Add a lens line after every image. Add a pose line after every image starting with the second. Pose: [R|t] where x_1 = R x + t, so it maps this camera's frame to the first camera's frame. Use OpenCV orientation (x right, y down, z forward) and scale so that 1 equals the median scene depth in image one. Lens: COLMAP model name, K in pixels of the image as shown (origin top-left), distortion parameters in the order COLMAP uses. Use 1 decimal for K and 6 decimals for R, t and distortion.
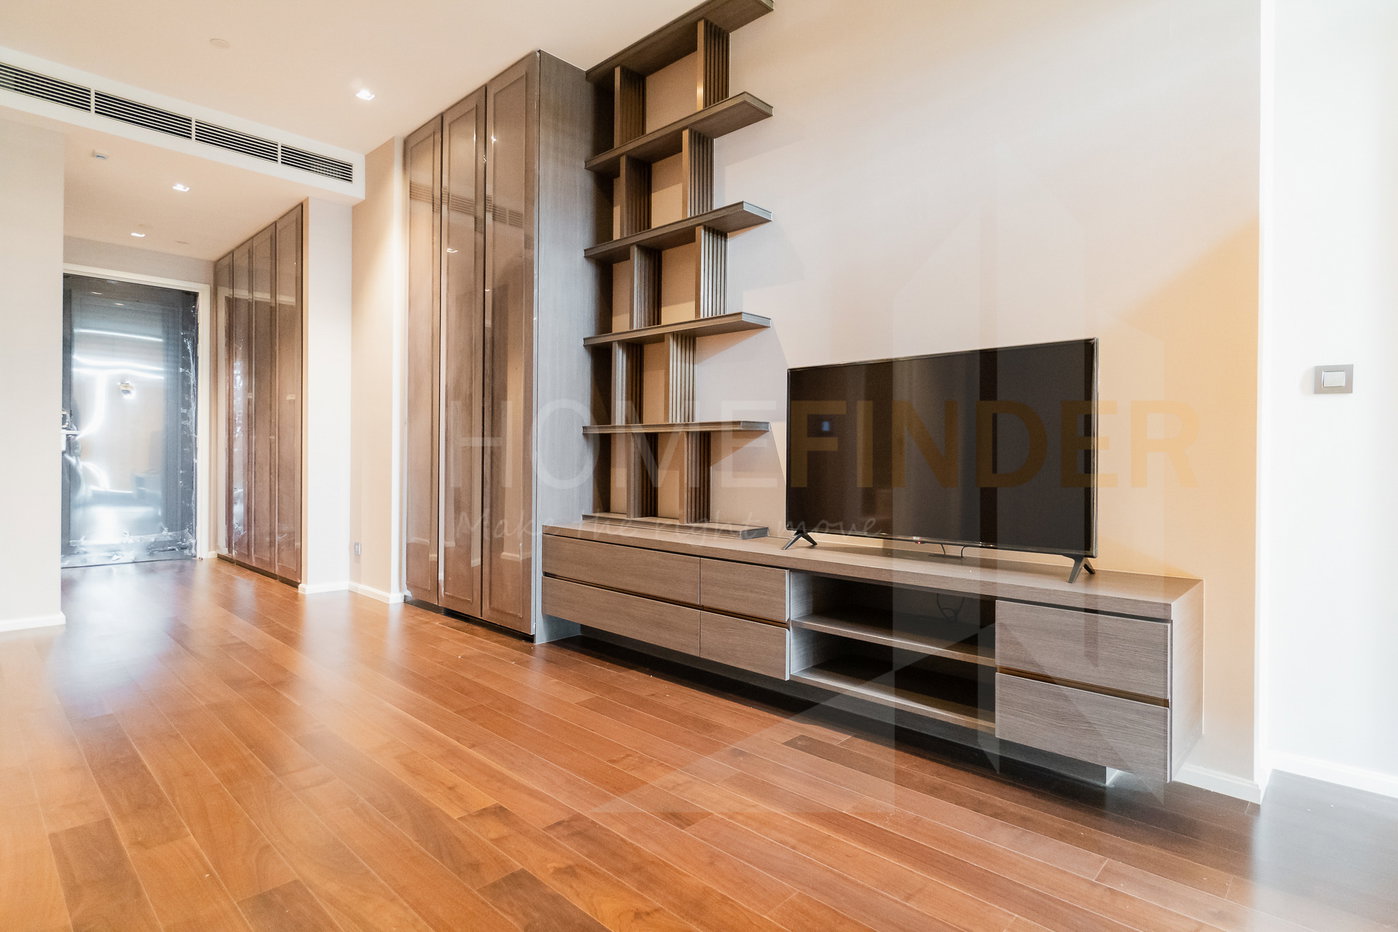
lens RADIAL K [[724.5, 0, 699.0], [0, 724.5, 466.0], [0, 0, 1]] dist [-0.001322, -0.000567]
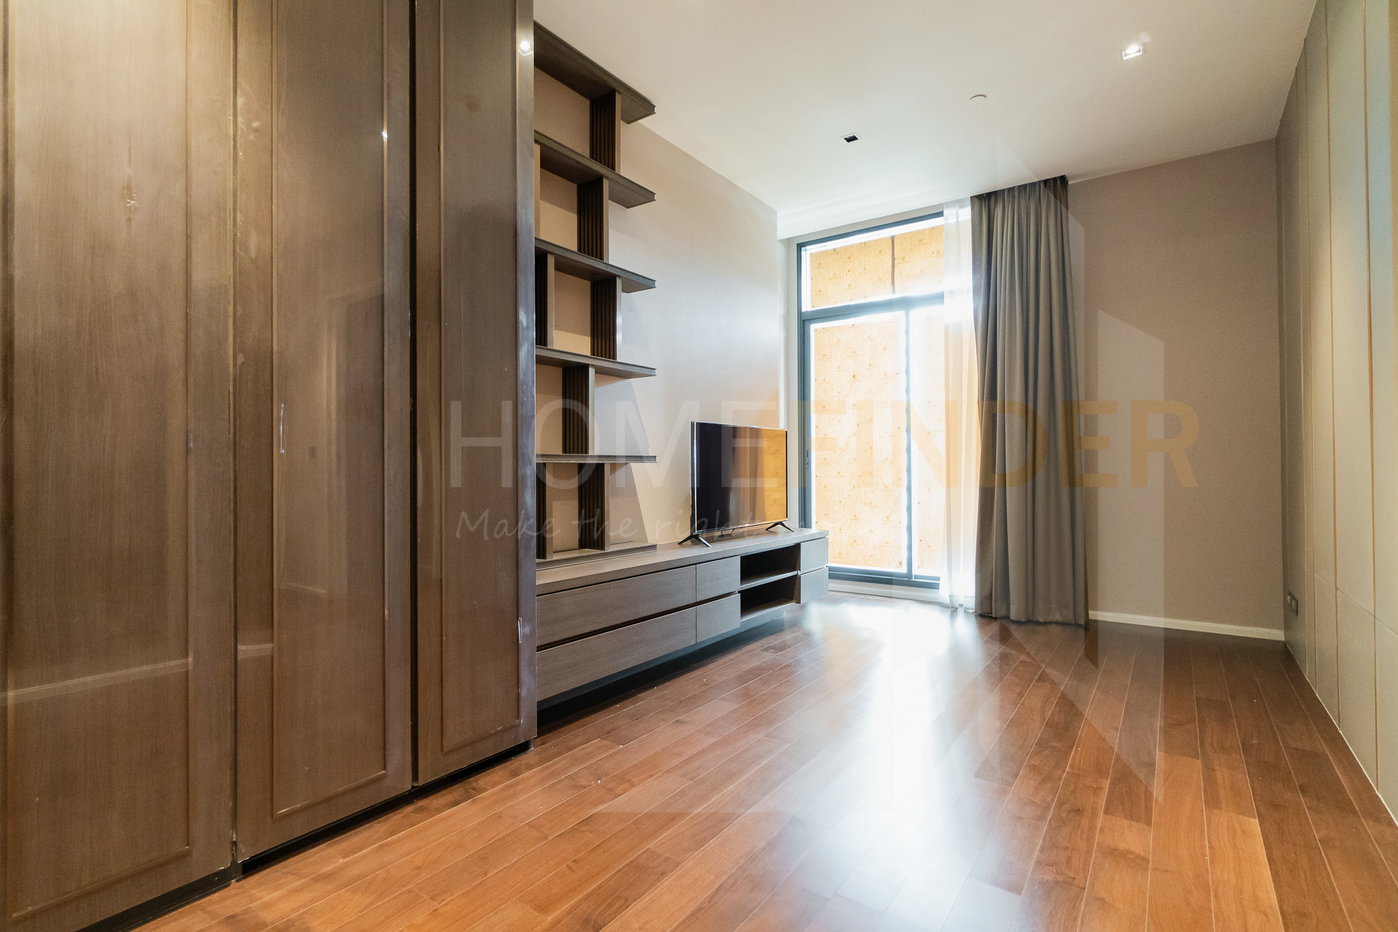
lens RADIAL K [[652.8, 0, 699.0], [0, 652.8, 466.0], [0, 0, 1]] dist [0.001869, 0.000207]
pose [[-0.151056, 0.001483, 0.988524, -1.032141], [0.011741, 0.999931, 0.000294, -0.044791], [-0.988455, 0.011650, -0.151063, 1.056520]]
